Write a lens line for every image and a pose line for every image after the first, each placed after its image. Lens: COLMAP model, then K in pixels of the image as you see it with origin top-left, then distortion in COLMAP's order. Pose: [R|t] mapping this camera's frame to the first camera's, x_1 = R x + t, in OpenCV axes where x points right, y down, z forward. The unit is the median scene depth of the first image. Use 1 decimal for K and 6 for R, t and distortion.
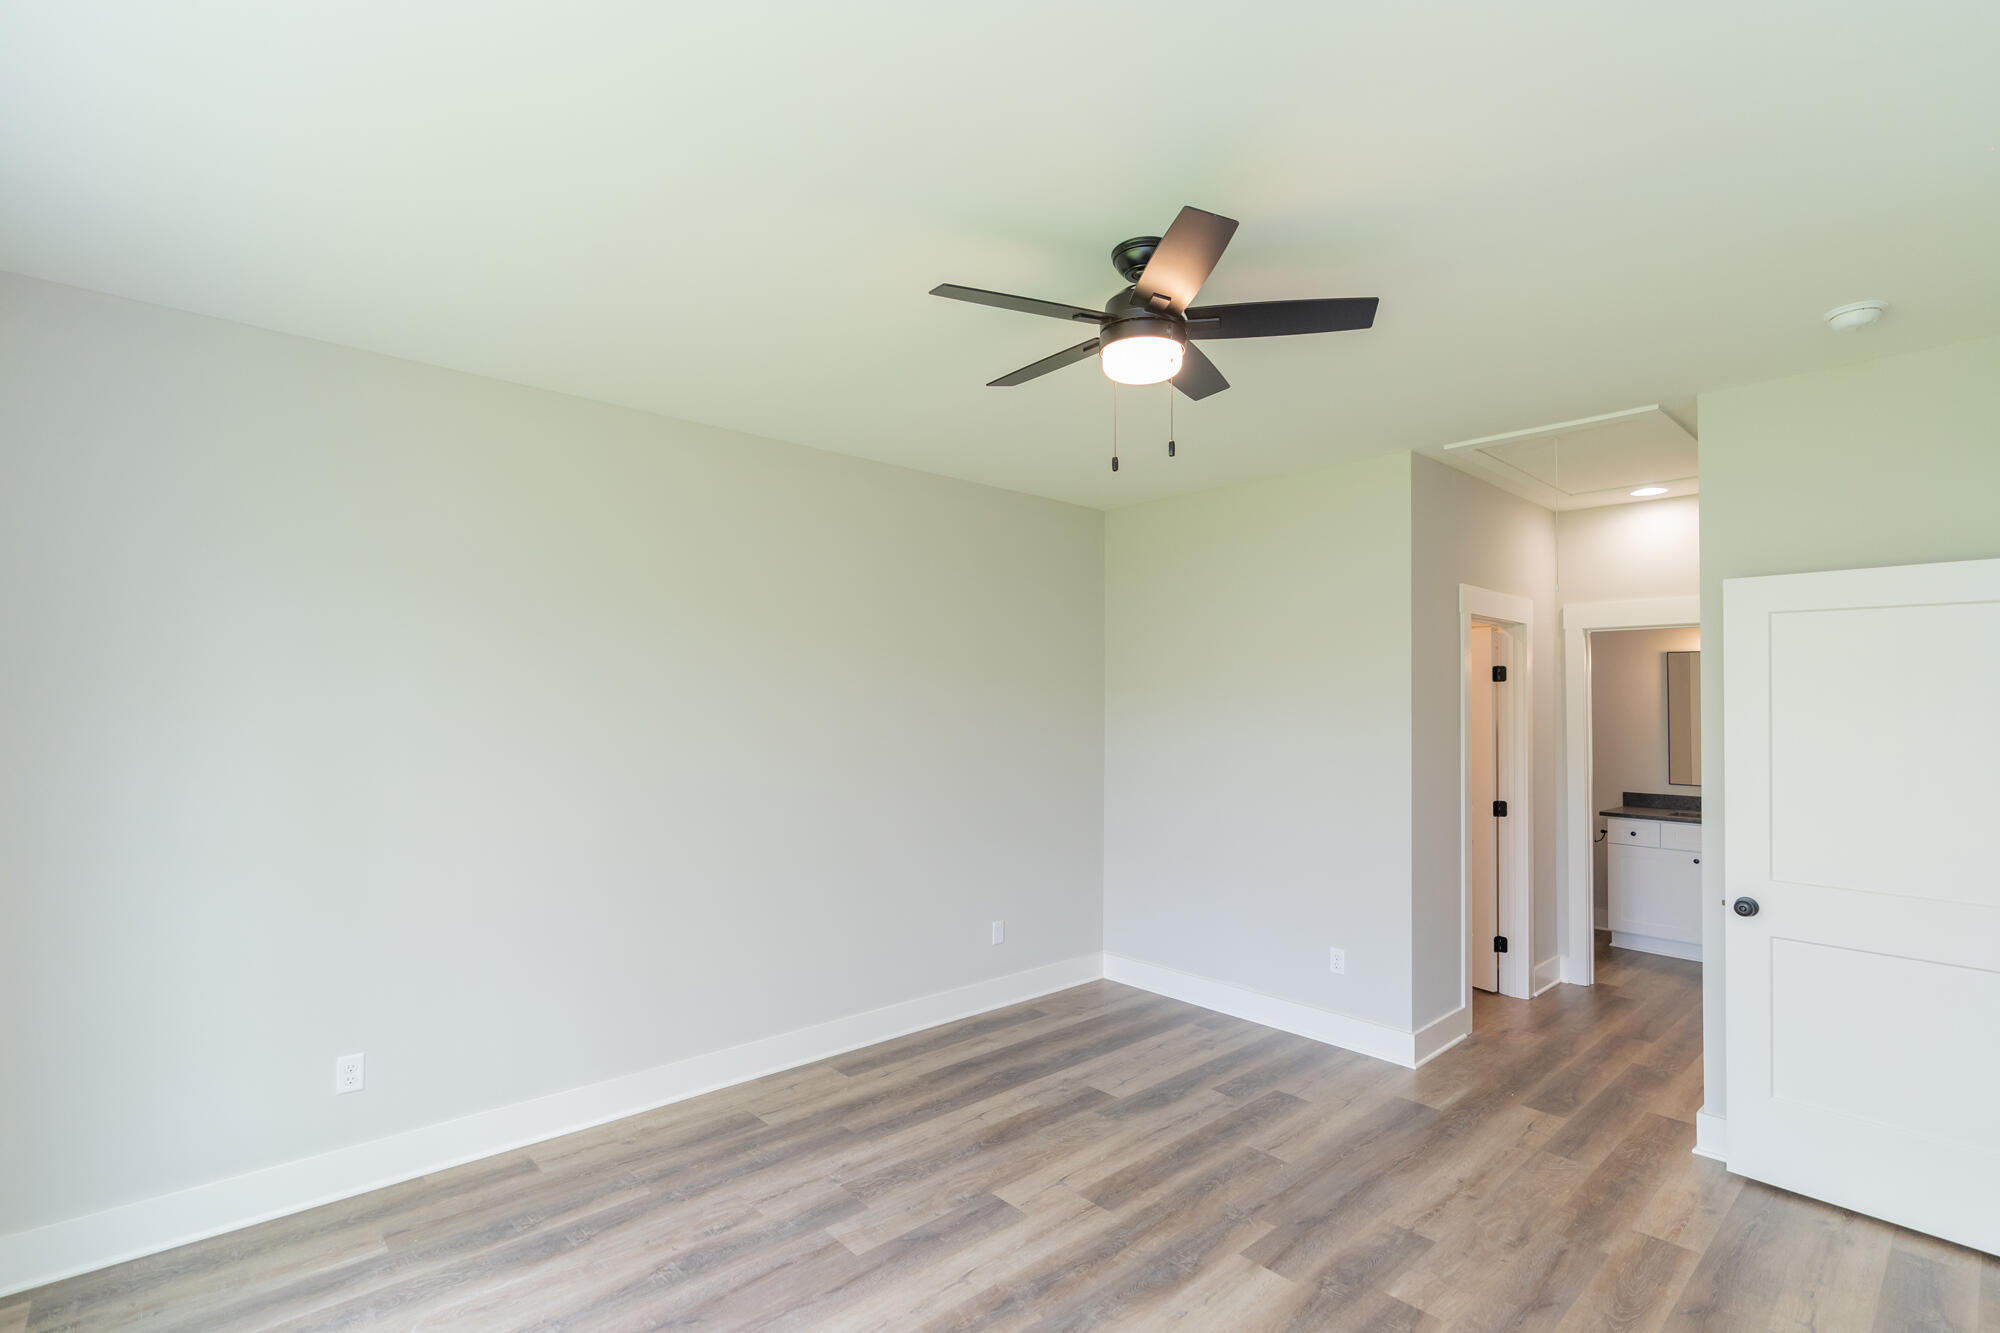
lens RADIAL K [[918.0, 0, 993.6], [0, 918.0, 681.6], [0, 0, 1]] dist [0.000087, 0.000309]
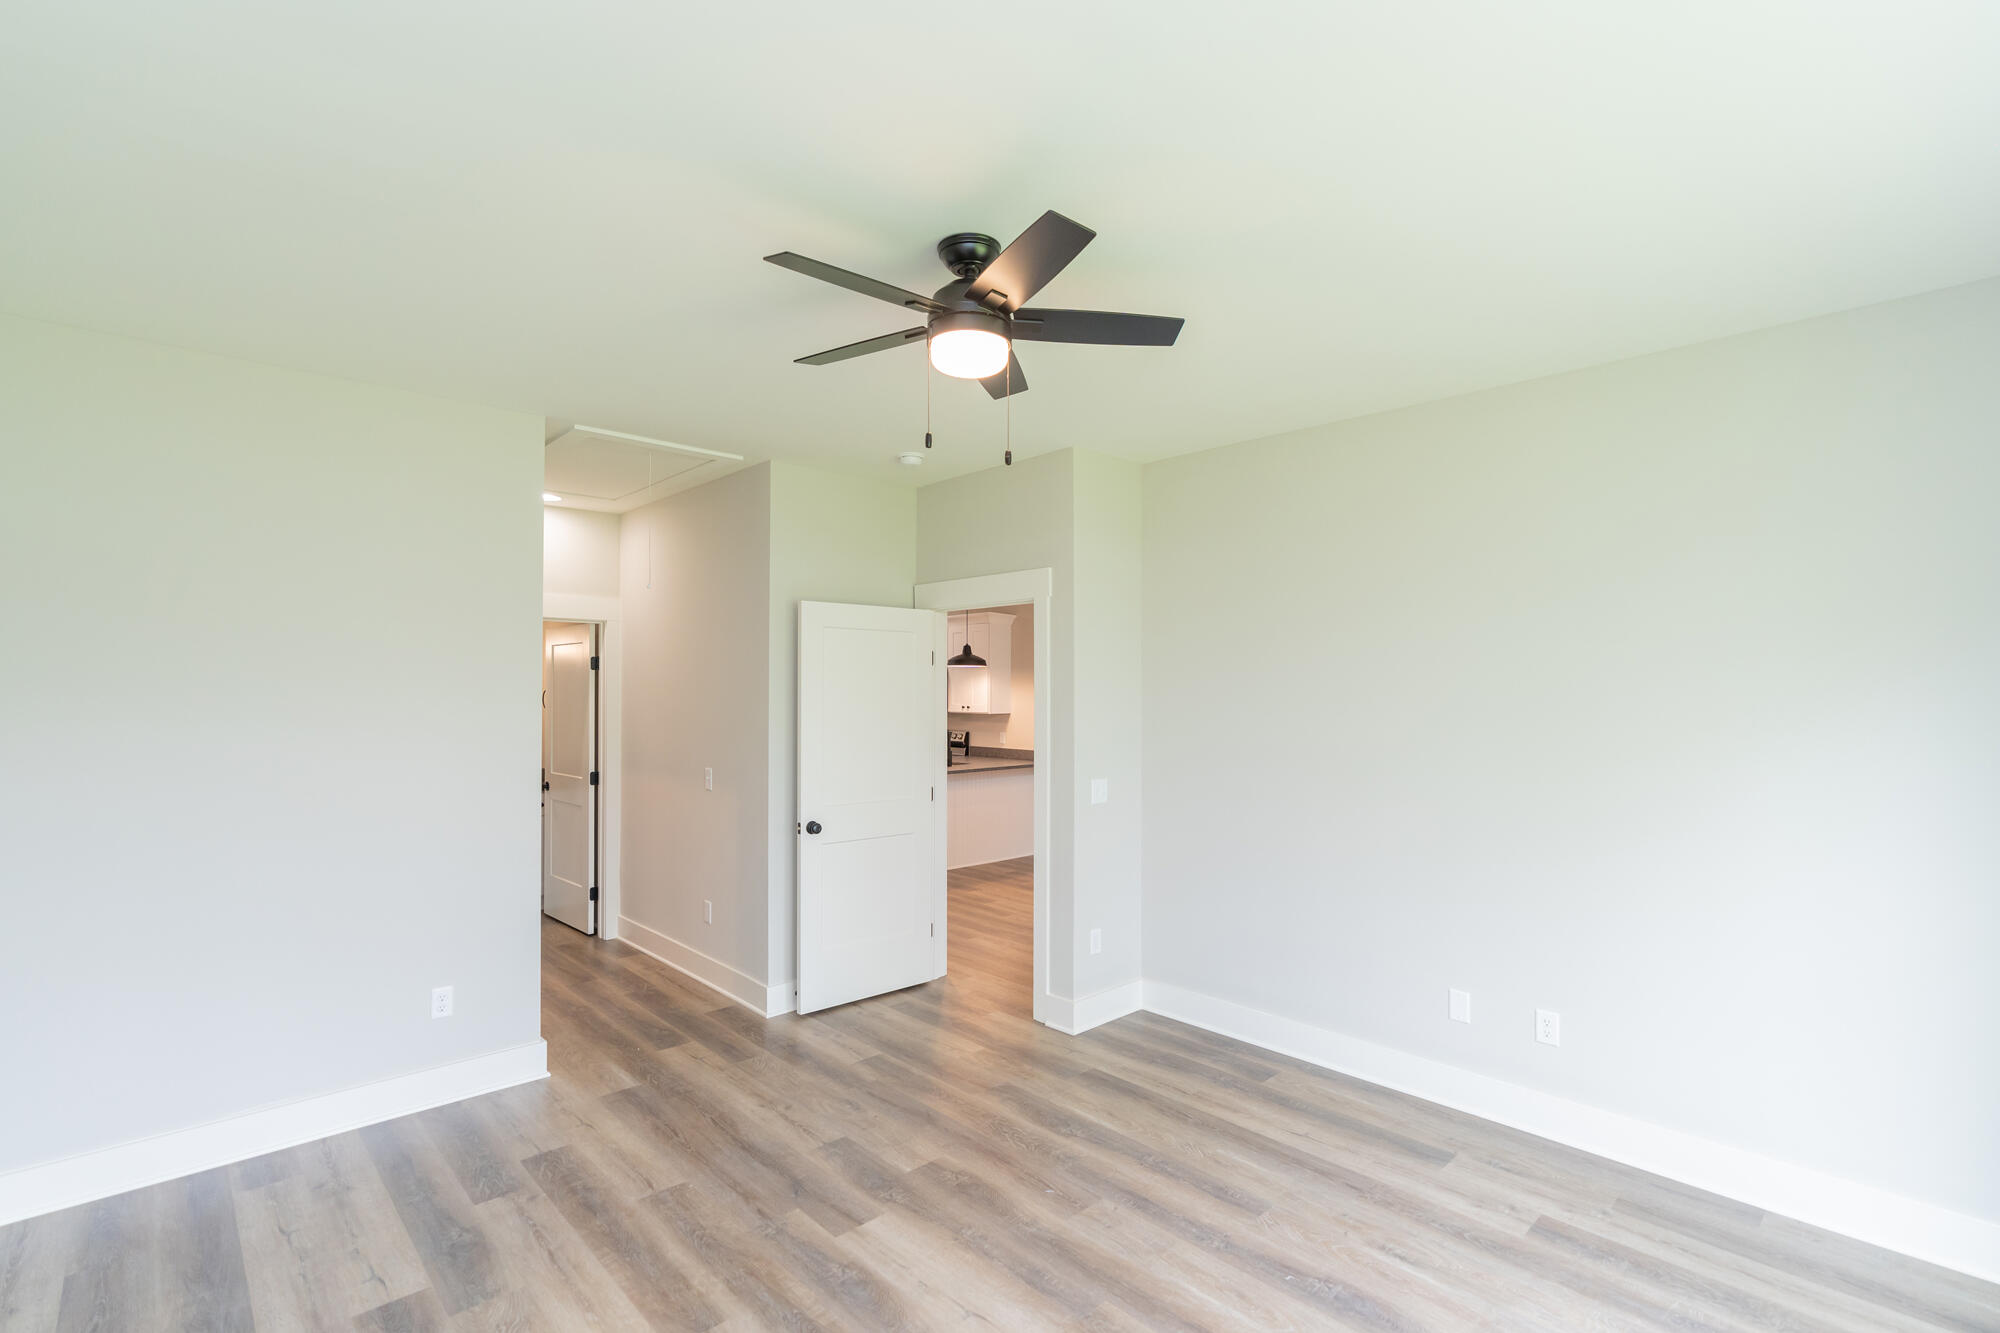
lens RADIAL K [[918.0, 0, 993.6], [0, 918.0, 681.6], [0, 0, 1]] dist [0.000087, 0.000309]
pose [[-0.010135, 0.001328, 0.999948, -0.599019], [-0.022346, 0.999749, -0.001554, 0.009147], [-0.999699, -0.022361, -0.010103, 0.685555]]
